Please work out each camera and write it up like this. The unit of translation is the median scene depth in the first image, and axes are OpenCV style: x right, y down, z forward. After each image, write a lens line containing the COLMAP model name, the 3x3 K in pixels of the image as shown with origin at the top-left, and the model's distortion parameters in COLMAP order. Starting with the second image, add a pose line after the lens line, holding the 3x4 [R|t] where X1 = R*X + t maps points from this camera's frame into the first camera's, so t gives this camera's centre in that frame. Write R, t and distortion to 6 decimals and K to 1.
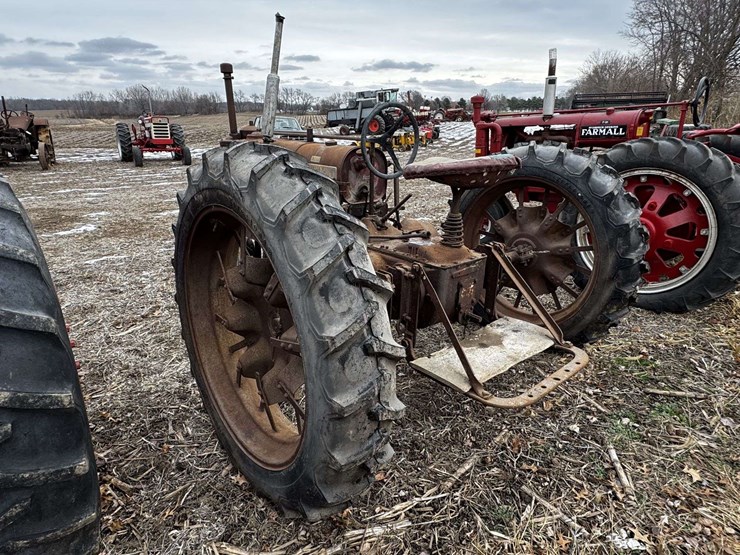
lens RADIAL K [[460.1, 0, 367.0], [0, 460.1, 279.6], [0, 0, 1]] dist [-0.001873, 0.002150]
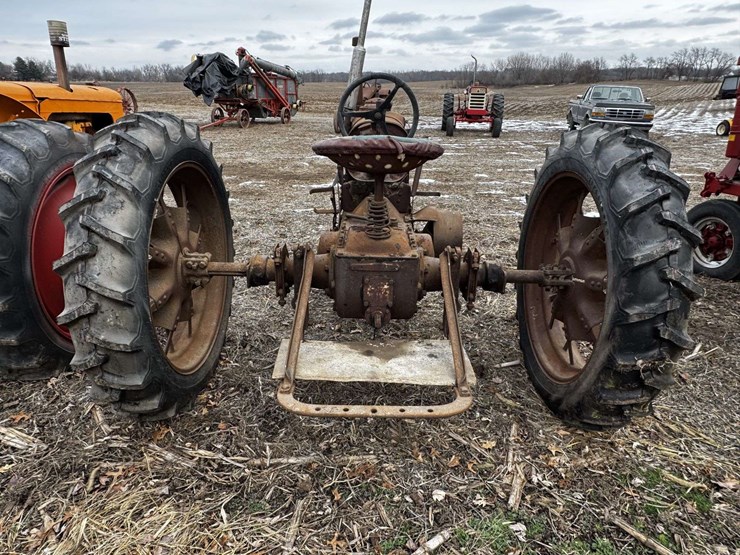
lens RADIAL K [[488.9, 0, 356.9], [0, 488.9, 279.6], [0, 0, 1]] dist [-0.003051, -0.001325]
pose [[0.734608, 0.241967, -0.633880, 0.504323], [-0.218040, 0.968882, 0.117157, -0.062512], [0.642503, 0.052146, 0.764507, 0.165570]]
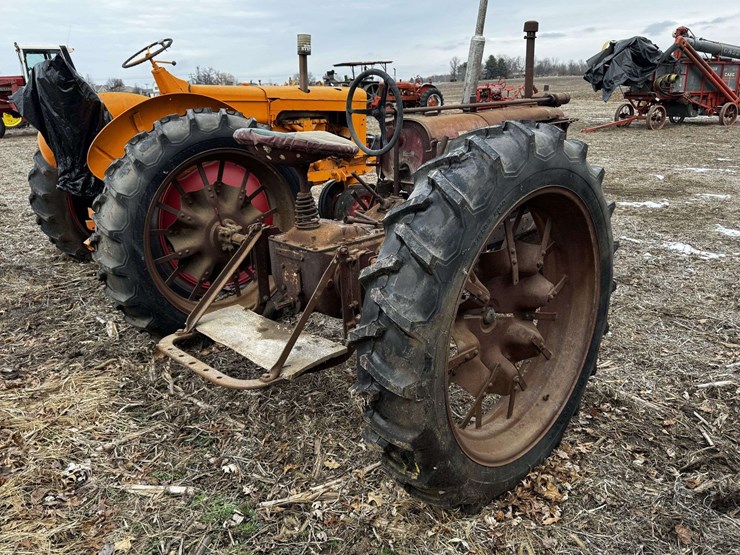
lens RADIAL K [[602.8, 0, 371.7], [0, 602.8, 278.1], [0, 0, 1]] dist [0.087815, -0.148250]
pose [[0.036589, 0.286362, -0.957423, 0.896025], [-0.295314, 0.918375, 0.263397, -0.219917], [0.954699, 0.273103, 0.118169, 0.656383]]
